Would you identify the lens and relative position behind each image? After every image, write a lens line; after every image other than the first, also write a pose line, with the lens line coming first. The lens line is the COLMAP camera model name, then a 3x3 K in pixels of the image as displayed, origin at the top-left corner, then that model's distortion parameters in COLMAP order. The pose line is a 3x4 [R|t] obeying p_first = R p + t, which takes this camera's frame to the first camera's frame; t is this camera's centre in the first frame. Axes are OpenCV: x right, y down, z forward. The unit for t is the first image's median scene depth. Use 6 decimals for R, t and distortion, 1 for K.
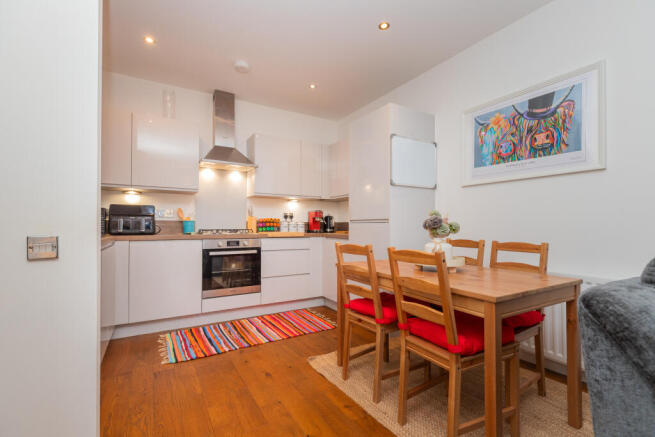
lens RADIAL K [[293.9, 0, 324.3], [0, 293.9, 222.0], [0, 0, 1]] dist [0.004187, -0.000164]
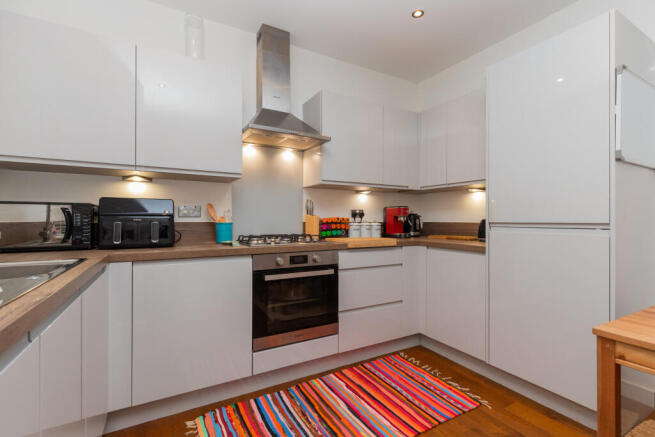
lens RADIAL K [[293.9, 0, 329.2], [0, 293.9, 217.4], [0, 0, 1]] dist [0.004187, -0.000164]
pose [[0.999993, 0.000325, 0.003785, -0.234810], [-0.000360, 0.999957, 0.009292, -0.021995], [-0.003782, -0.009293, 0.999950, 0.354597]]
